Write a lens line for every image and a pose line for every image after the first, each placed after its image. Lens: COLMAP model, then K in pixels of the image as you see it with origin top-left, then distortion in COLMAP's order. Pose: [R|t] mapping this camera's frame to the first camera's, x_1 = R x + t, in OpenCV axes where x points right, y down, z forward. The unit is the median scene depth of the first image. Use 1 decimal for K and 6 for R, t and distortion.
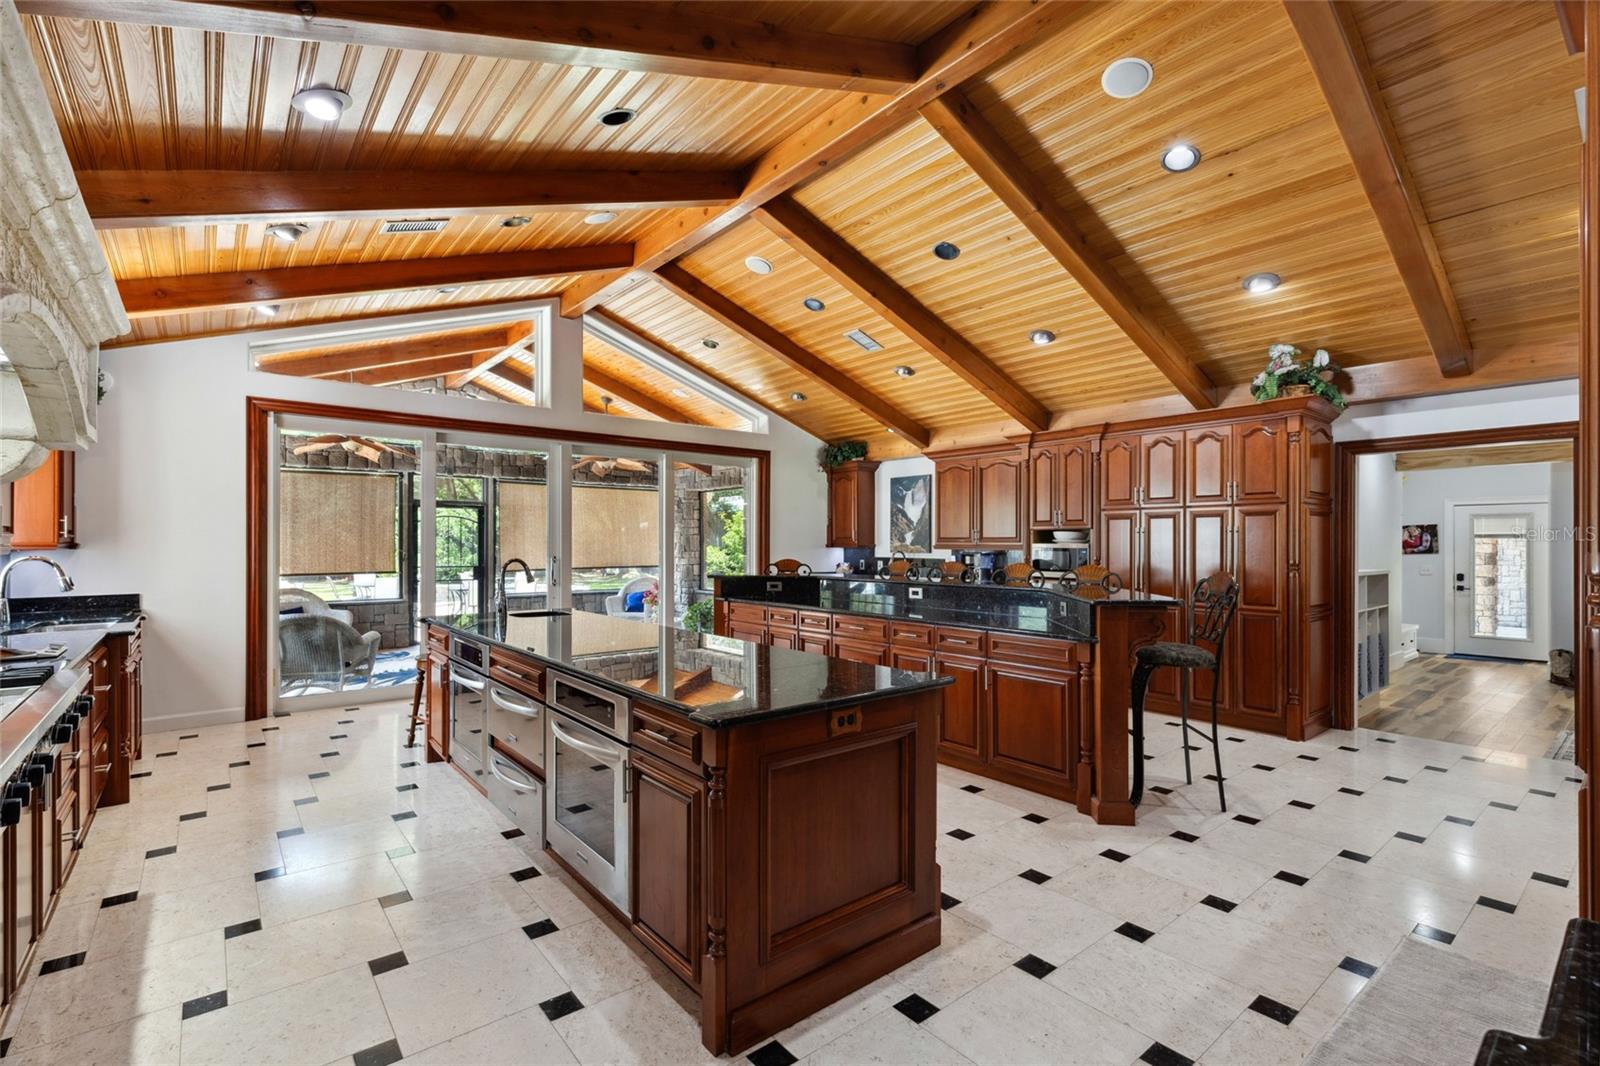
lens RADIAL K [[723.5, 0, 797.6], [0, 723.5, 540.9], [0, 0, 1]] dist [0.003473, 0.000055]
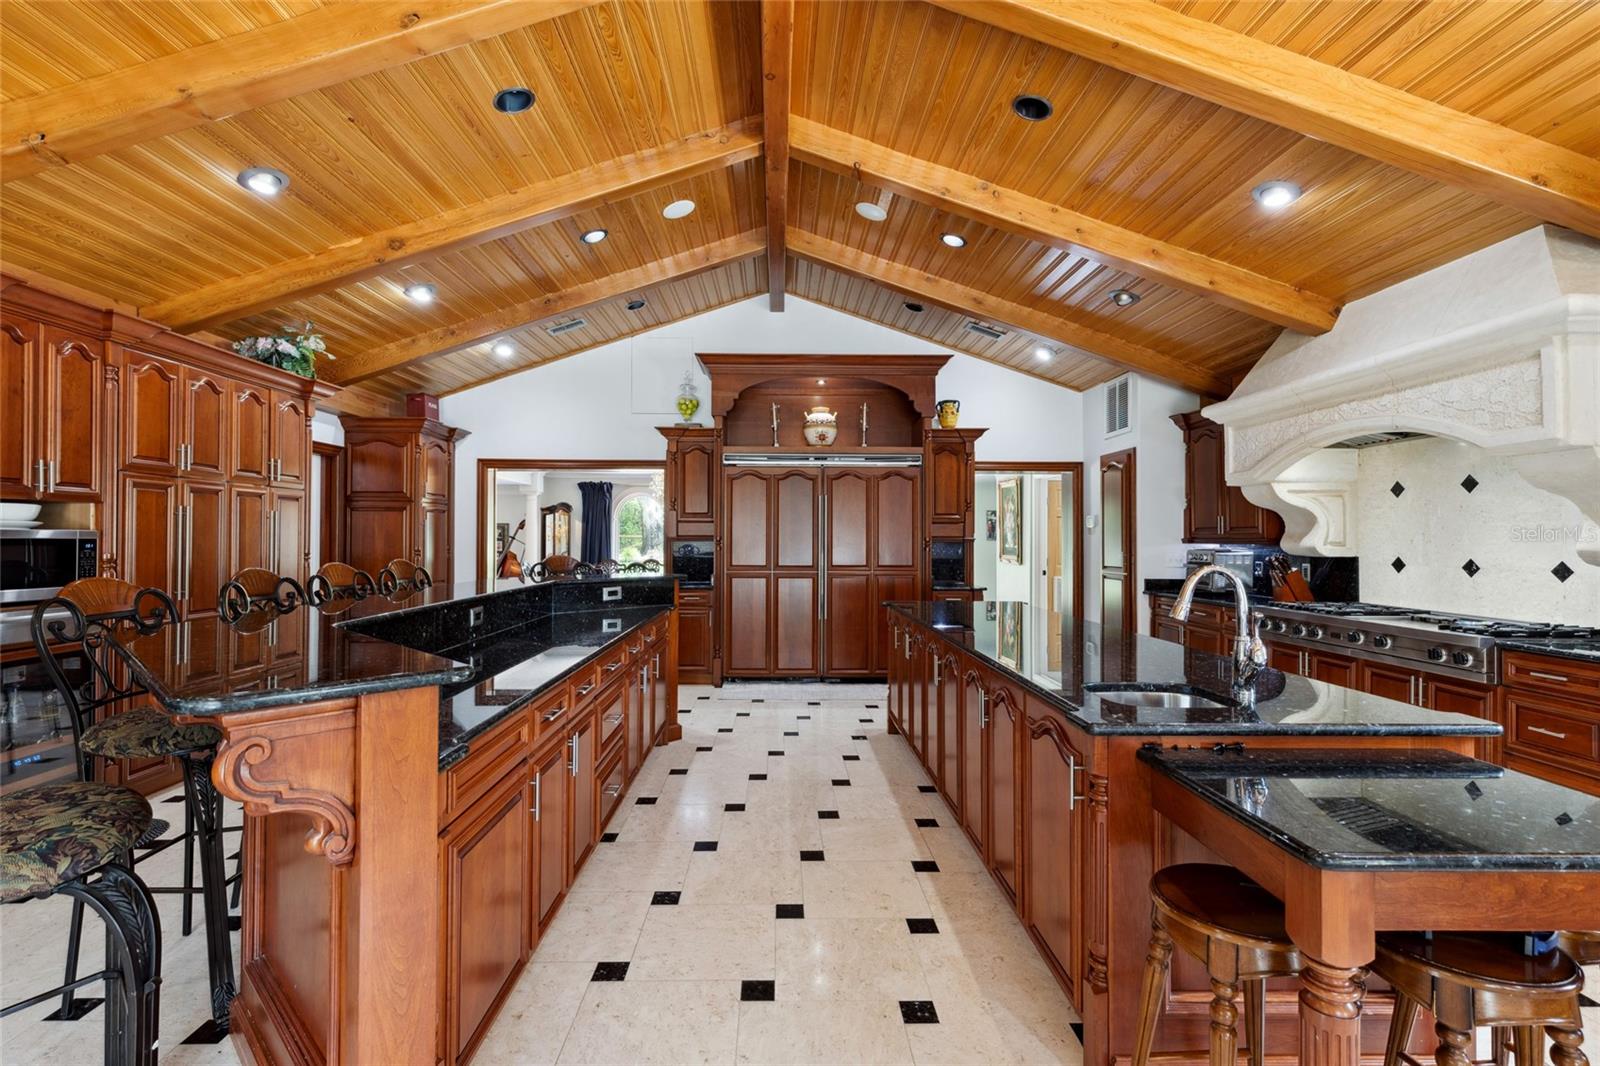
lens RADIAL K [[722.8, 0, 790.4], [0, 722.8, 533.1], [0, 0, 1]] dist [0.001330, -0.000198]
pose [[-0.783751, 0.001649, 0.621073, -0.336790], [-0.005904, 0.999932, -0.010105, 0.004978], [-0.621047, -0.011586, -0.783688, 0.789032]]
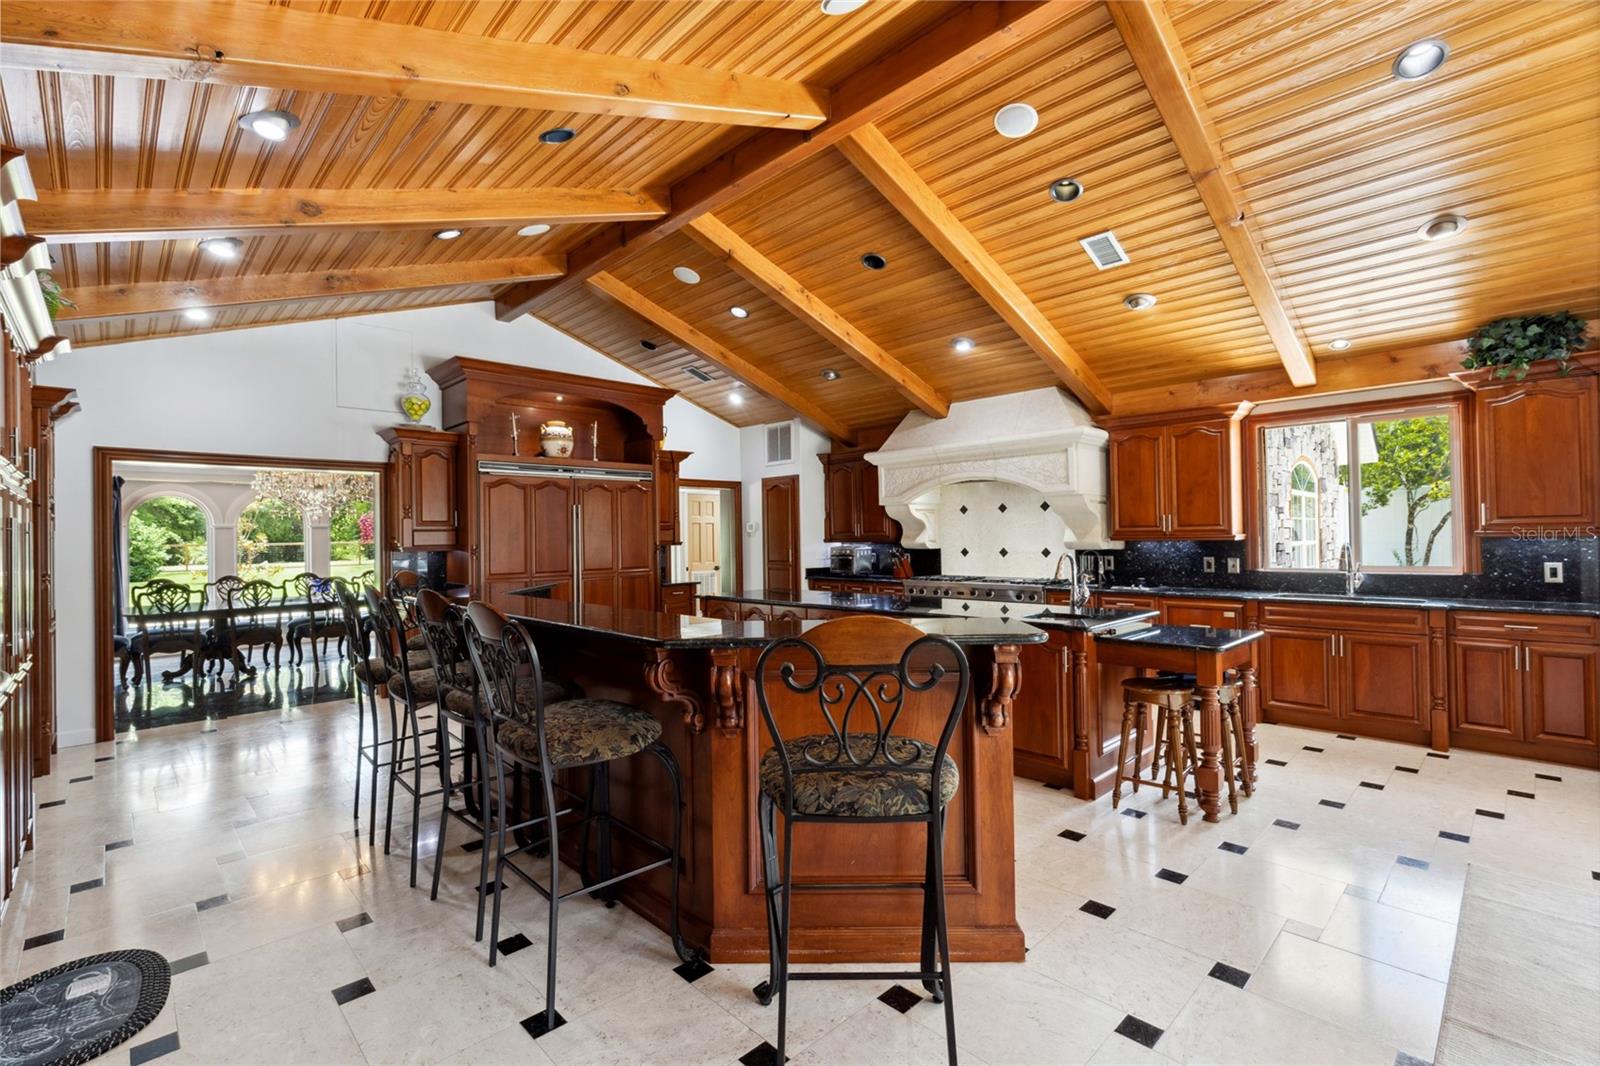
lens RADIAL K [[712.4, 0, 774.8], [0, 712.4, 534.5], [0, 0, 1]] dist [0.000790, -0.000037]
pose [[-0.997594, 0.015630, -0.067540, -0.127004], [0.016079, 0.999852, -0.006106, 0.000575], [0.067435, -0.007177, -0.997698, 0.946098]]
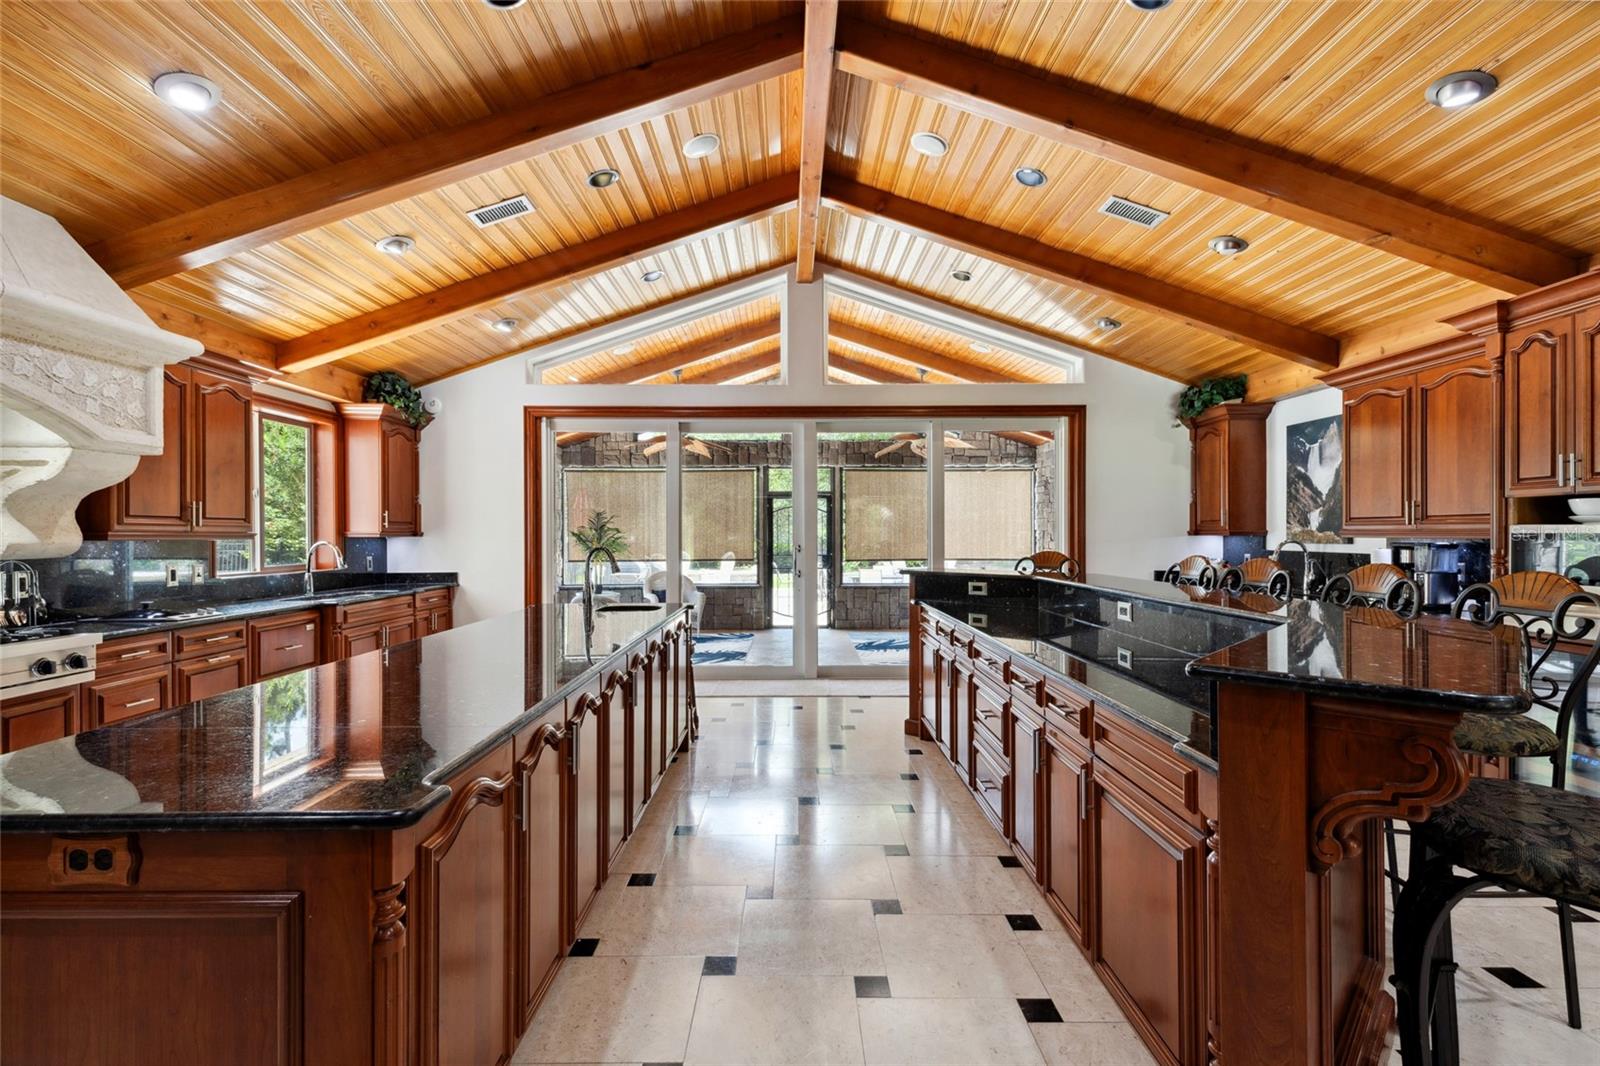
lens RADIAL K [[724.0, 0, 789.8], [0, 724.0, 534.7], [0, 0, 1]] dist [-0.000206, -0.000864]
pose [[0.773466, -0.003123, -0.633831, 0.211045], [0.005957, 0.999980, 0.002343, 0.005154], [0.633810, -0.005588, 0.773468, 0.249352]]
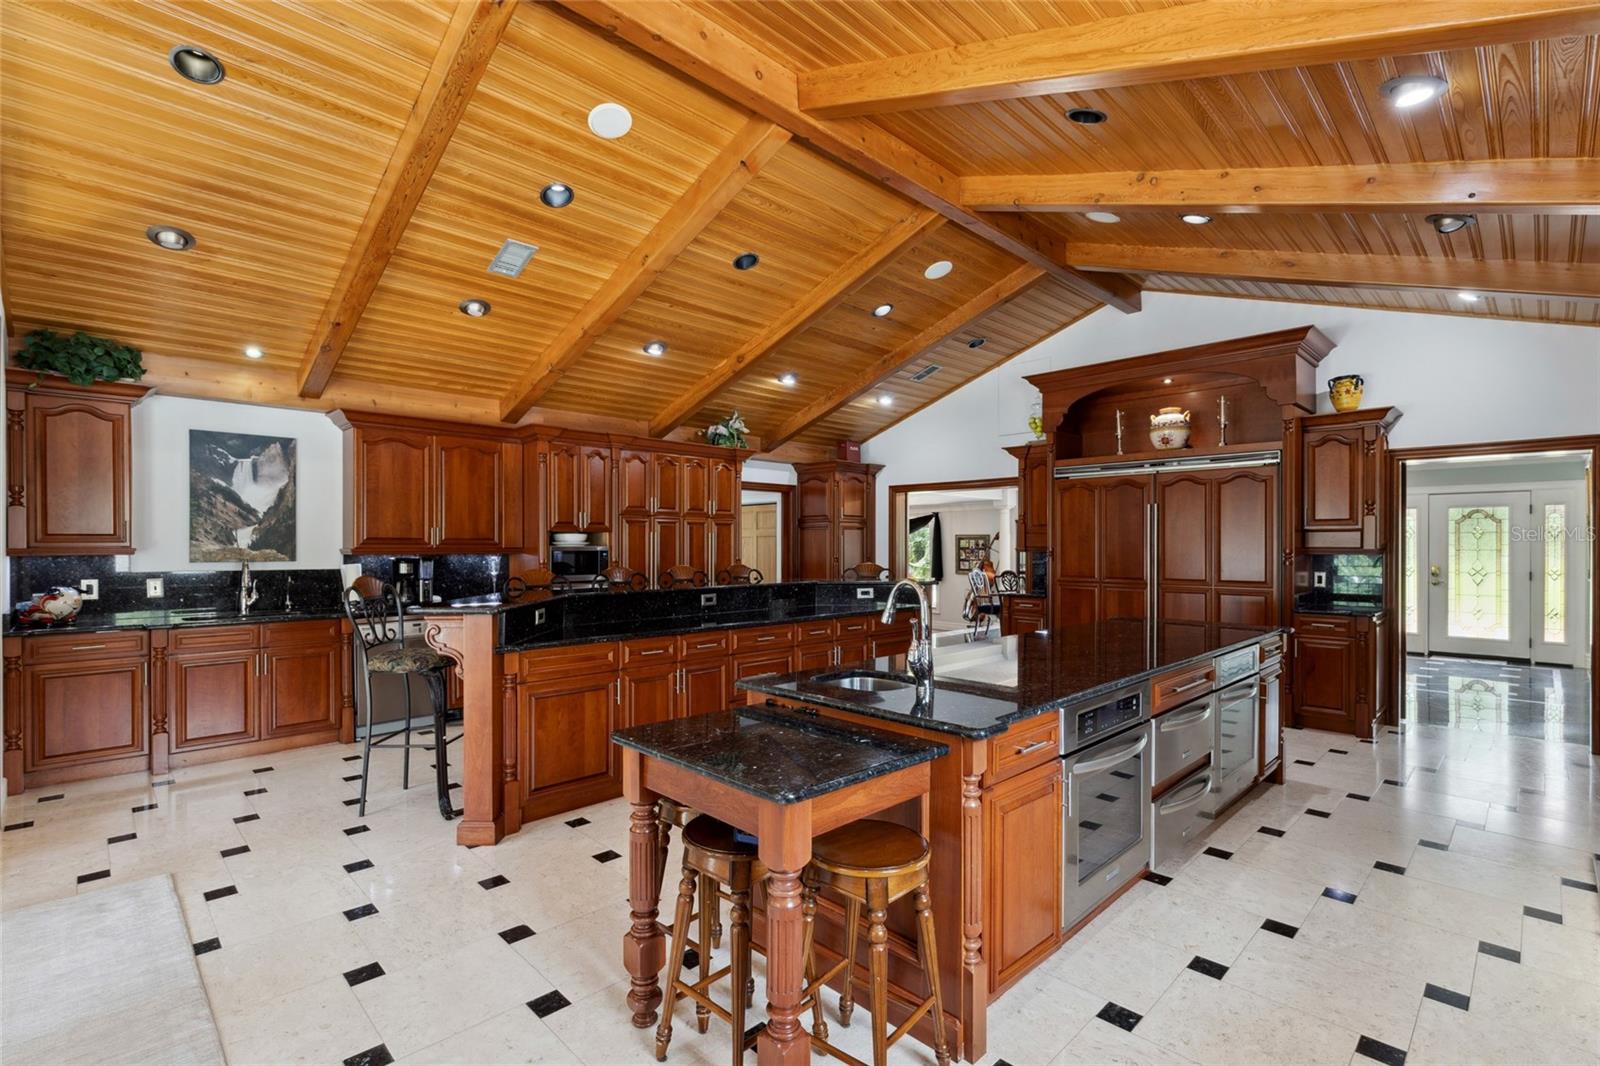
lens RADIAL K [[723.5, 0, 797.6], [0, 723.5, 540.9], [0, 0, 1]] dist [0.003473, 0.000055]
pose [[-0.090690, 0.007051, 0.995854, -0.514849], [-0.004515, 0.999962, -0.007491, 0.001601], [-0.995869, -0.005175, -0.090655, 0.634913]]
